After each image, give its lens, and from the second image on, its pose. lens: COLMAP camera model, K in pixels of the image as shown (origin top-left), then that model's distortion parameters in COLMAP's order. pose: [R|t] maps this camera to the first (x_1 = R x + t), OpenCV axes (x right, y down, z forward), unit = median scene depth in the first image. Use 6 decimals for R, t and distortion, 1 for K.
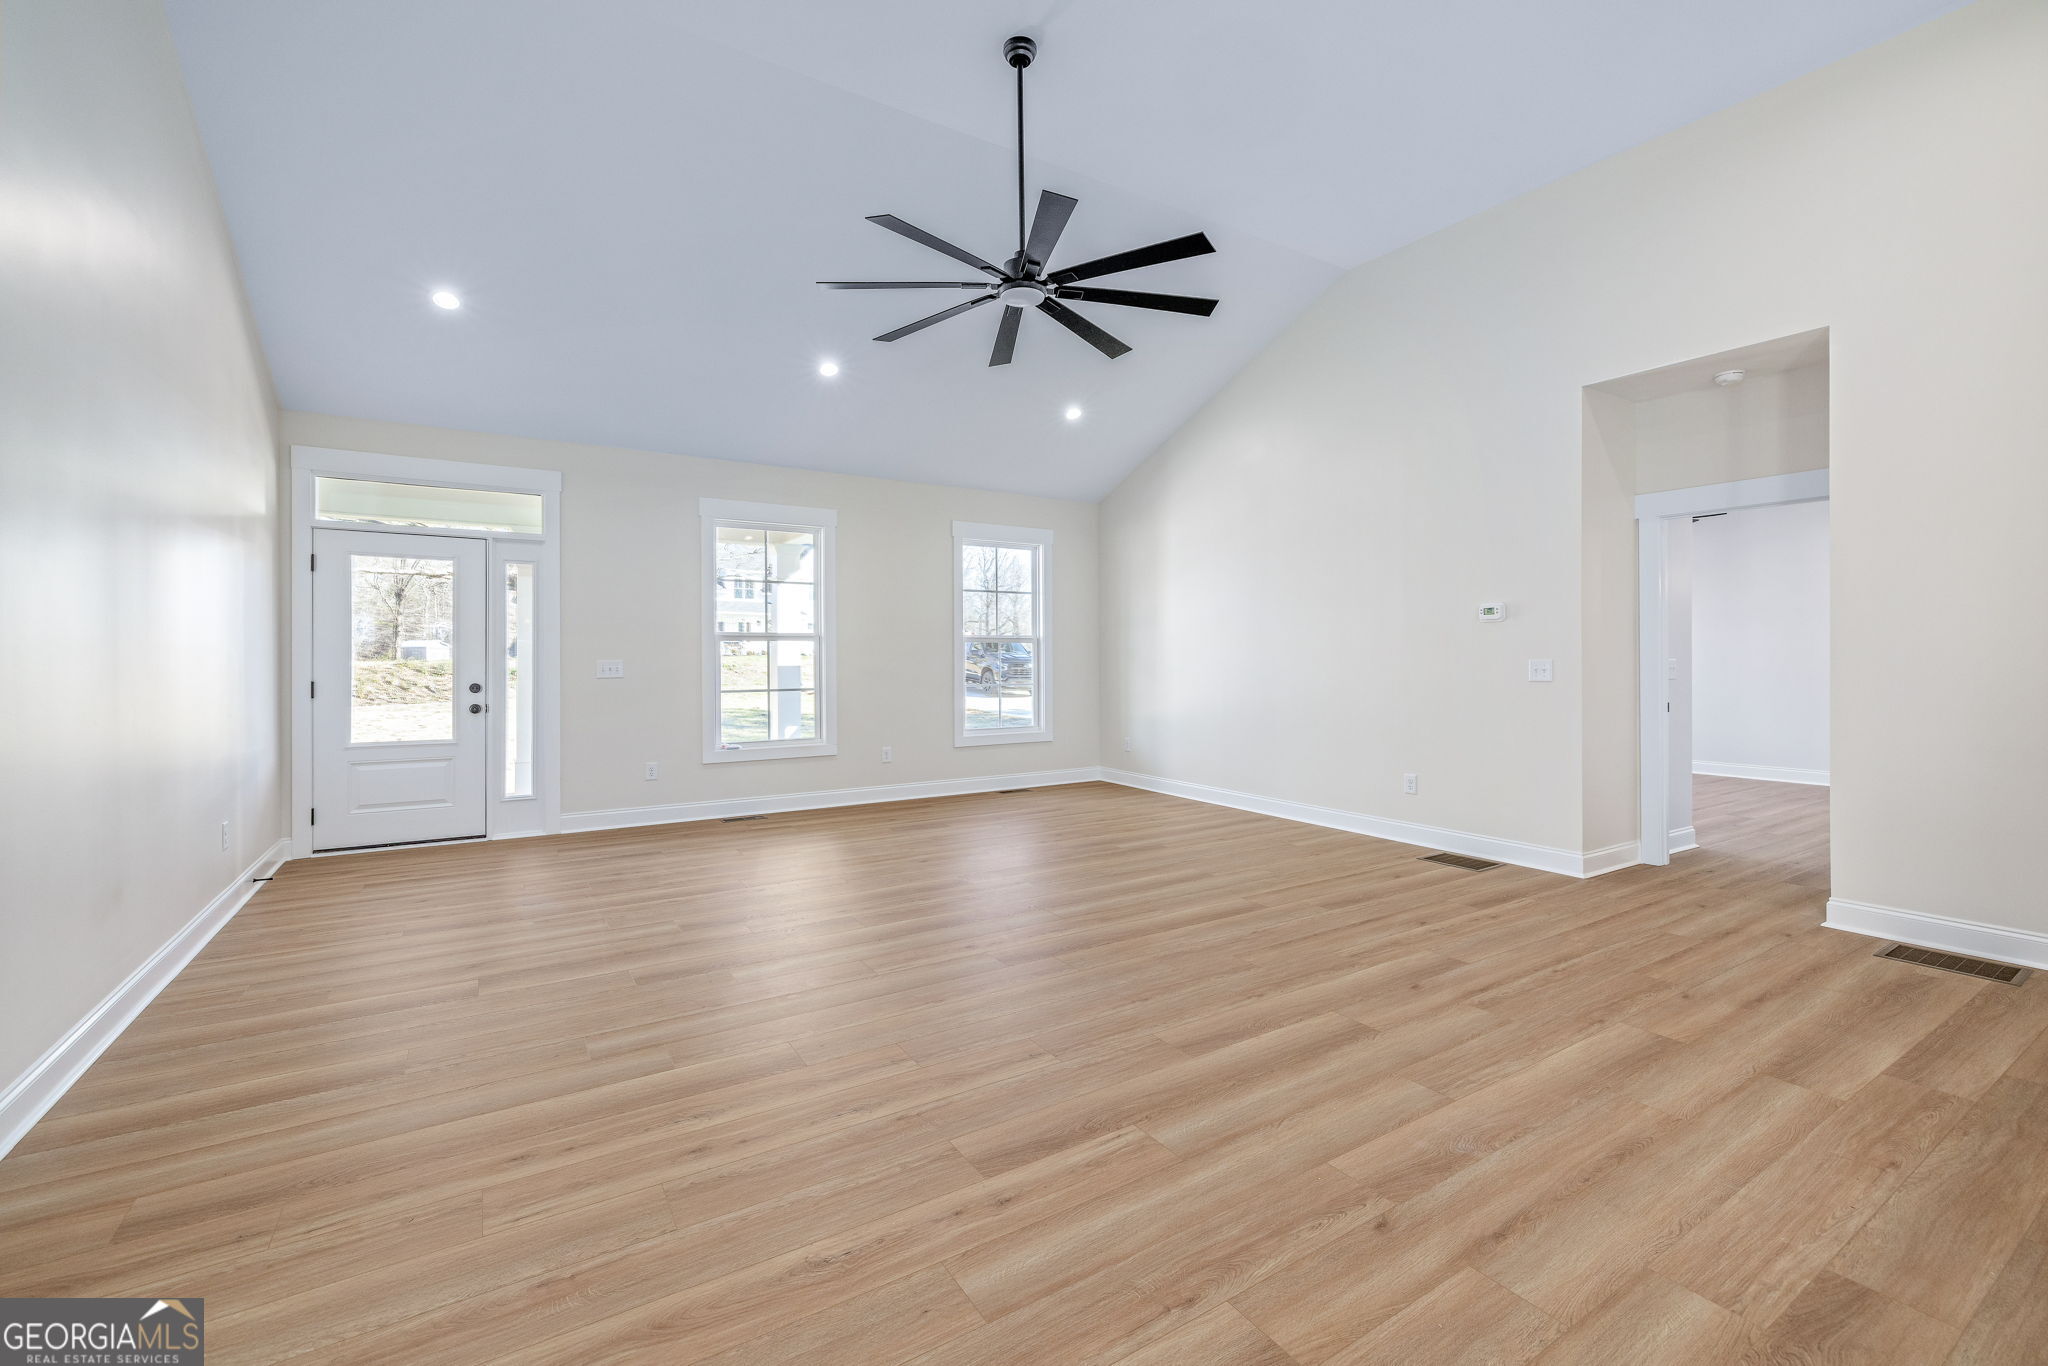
lens RADIAL K [[860.7, 0, 1022.9], [0, 860.7, 661.2], [0, 0, 1]] dist [-0.000668, 0.000214]
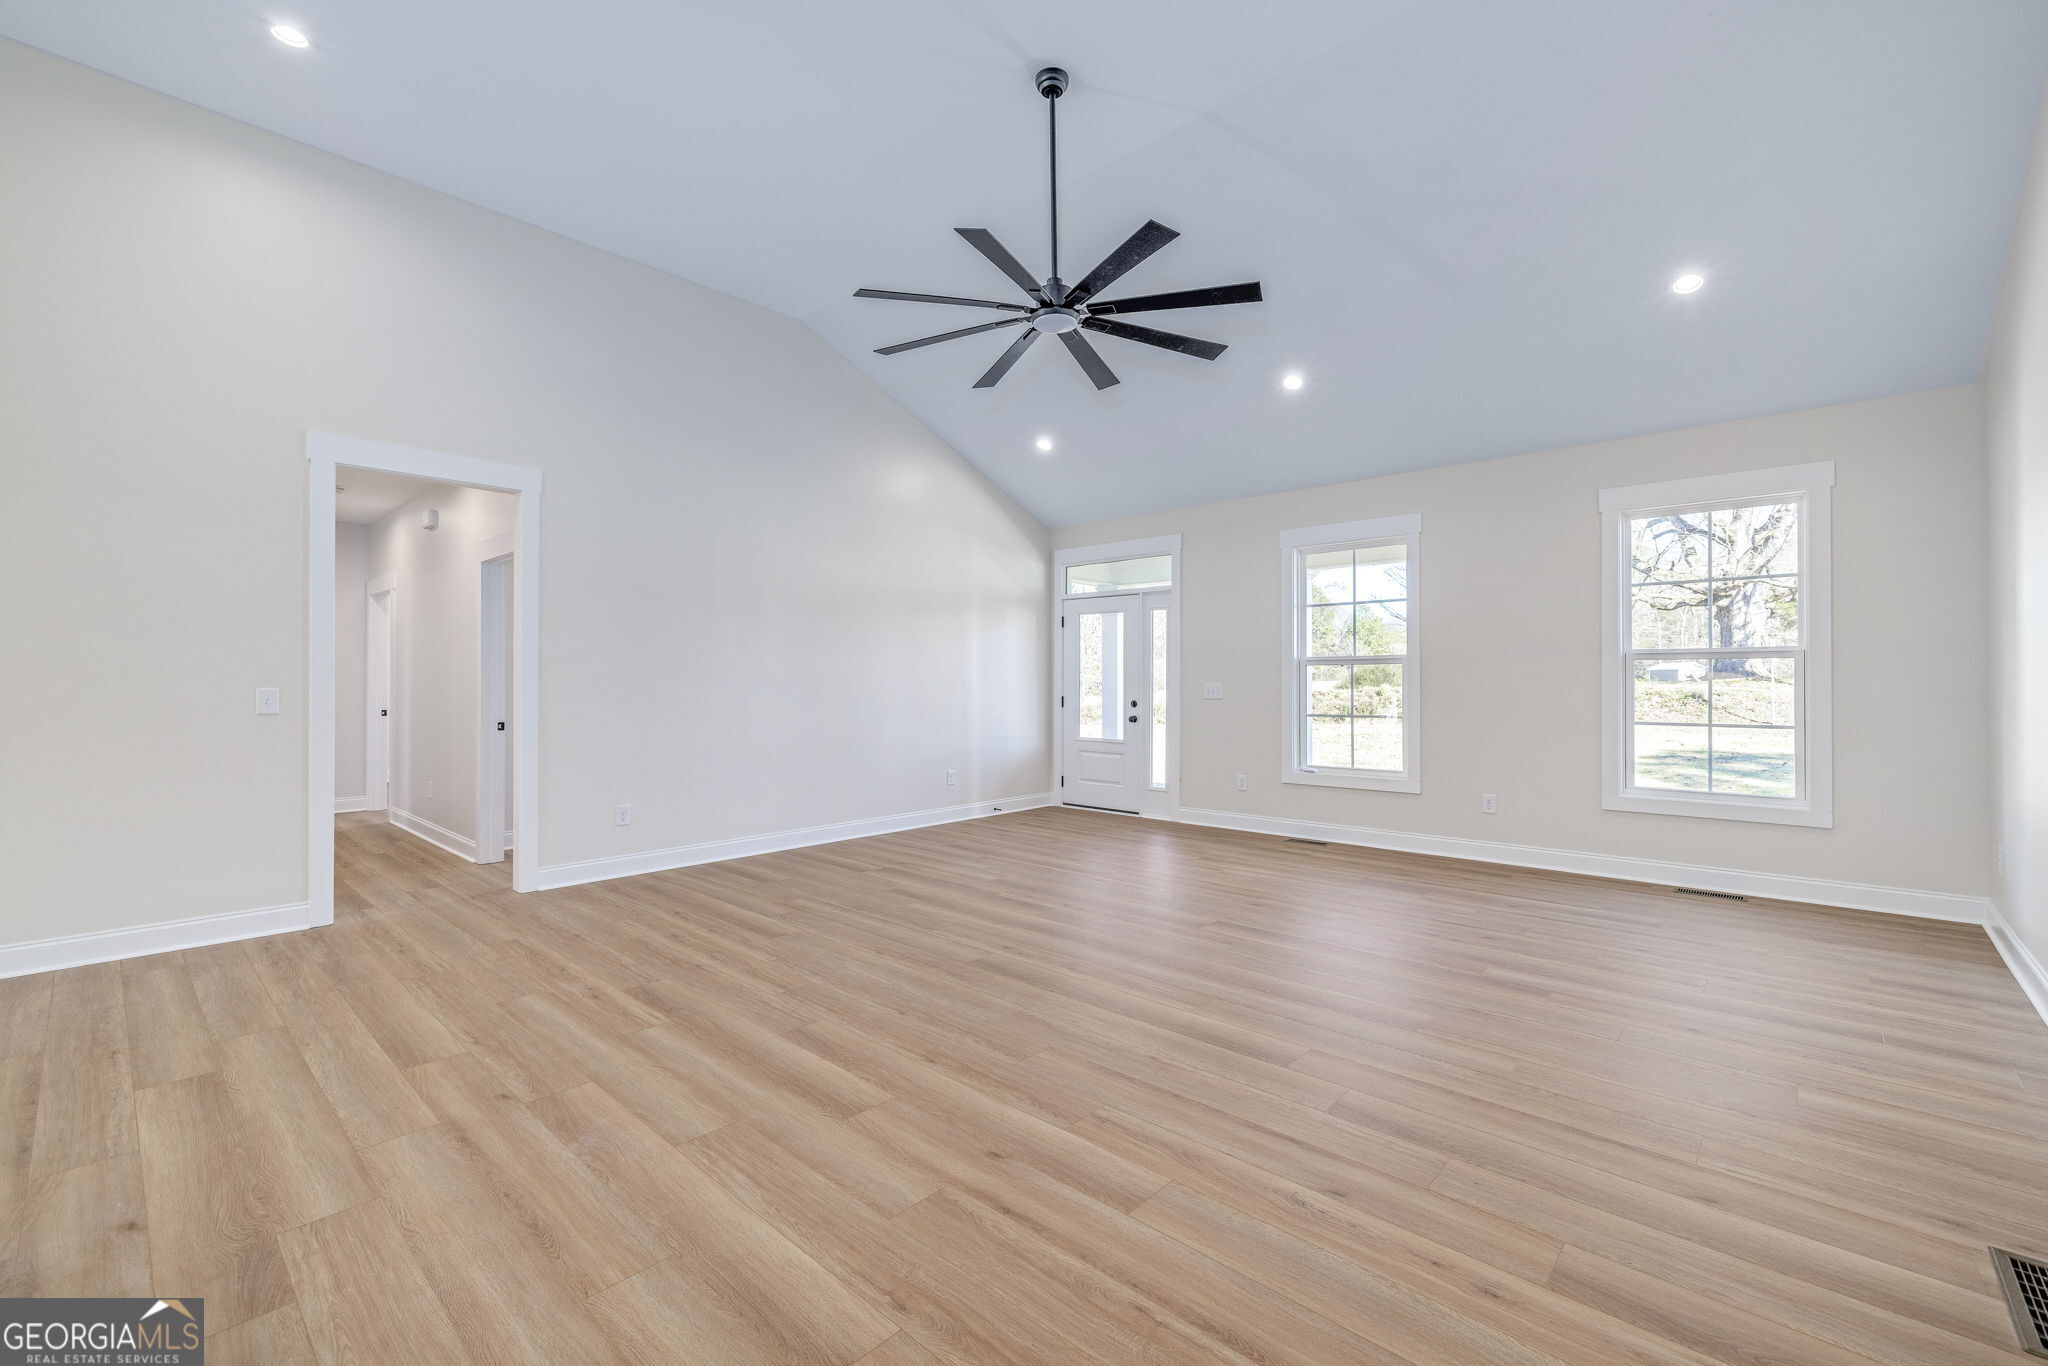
lens RADIAL K [[864.9, 0, 1024.0], [0, 864.9, 683.0], [0, 0, 1]] dist [0.000974, -0.000161]
pose [[0.257349, 0.004197, -0.966309, 1.208991], [-0.006156, 0.999977, 0.002704, -0.008919], [0.966299, 0.005253, 0.257369, 0.888014]]
